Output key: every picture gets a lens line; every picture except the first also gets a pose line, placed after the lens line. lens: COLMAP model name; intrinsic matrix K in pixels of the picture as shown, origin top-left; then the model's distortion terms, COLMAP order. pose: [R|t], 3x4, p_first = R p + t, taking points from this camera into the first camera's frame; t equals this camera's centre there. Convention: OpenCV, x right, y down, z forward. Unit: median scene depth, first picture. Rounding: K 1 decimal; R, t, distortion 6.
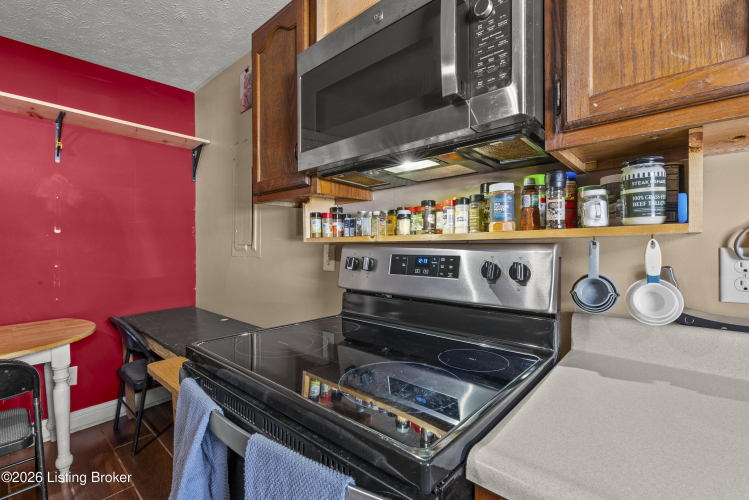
lens RADIAL K [[339.6, 0, 387.1], [0, 339.6, 251.9], [0, 0, 1]] dist [0.003435, 0.000899]
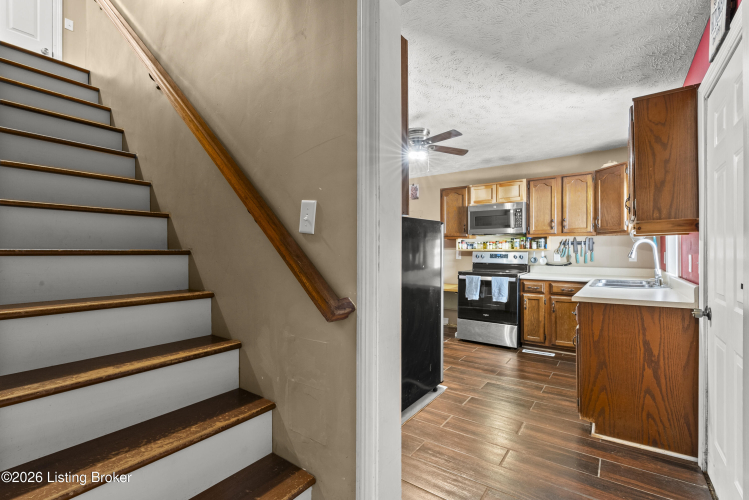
lens RADIAL K [[339.6, 0, 377.9], [0, 339.6, 254.1], [0, 0, 1]] dist [0.003435, 0.000899]
pose [[0.994932, -0.002964, 0.100510, -2.084533], [0.002775, 0.999994, 0.002021, 0.000103], [-0.100515, -0.001732, 0.994934, -3.570819]]
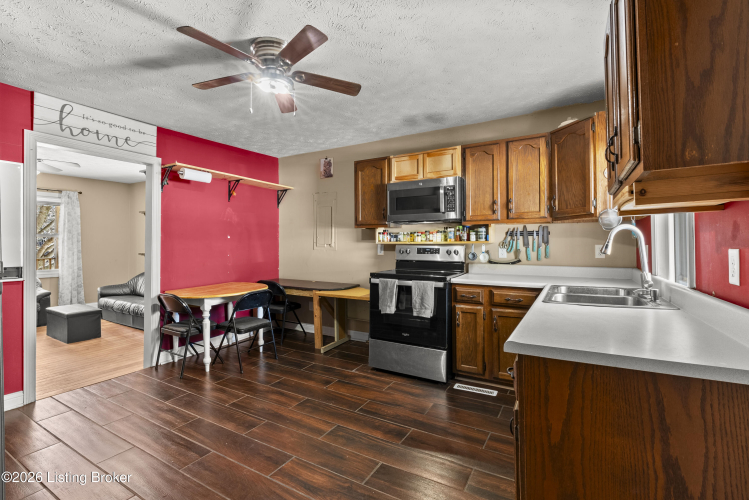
lens RADIAL K [[339.6, 0, 375.7], [0, 339.6, 244.1], [0, 0, 1]] dist [0.003435, 0.000899]
pose [[0.981211, -0.001875, 0.192931, -1.121945], [0.003918, 0.999940, -0.010209, 0.002931], [-0.192900, 0.010774, 0.981159, -2.348595]]
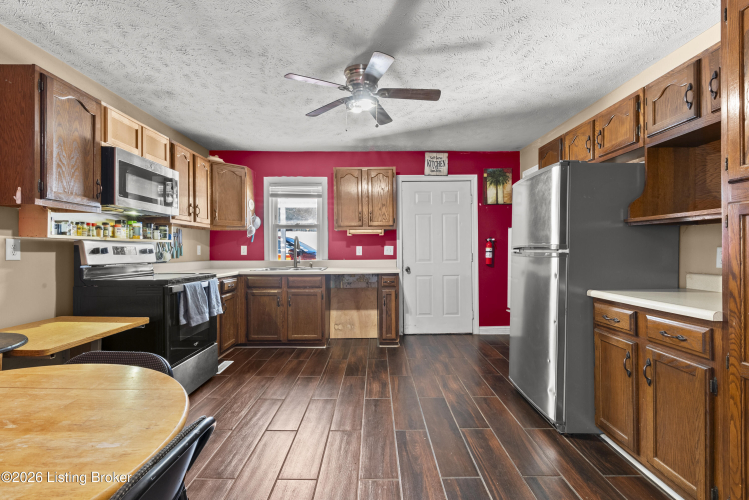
lens RADIAL K [[339.6, 0, 374.8], [0, 339.6, 249.1], [0, 0, 1]] dist [0.003435, 0.000899]
pose [[-0.663679, -0.000314, 0.748018, -3.233514], [0.004268, 0.999982, 0.004207, 0.026271], [-0.748005, 0.005985, -0.663666, 1.364511]]
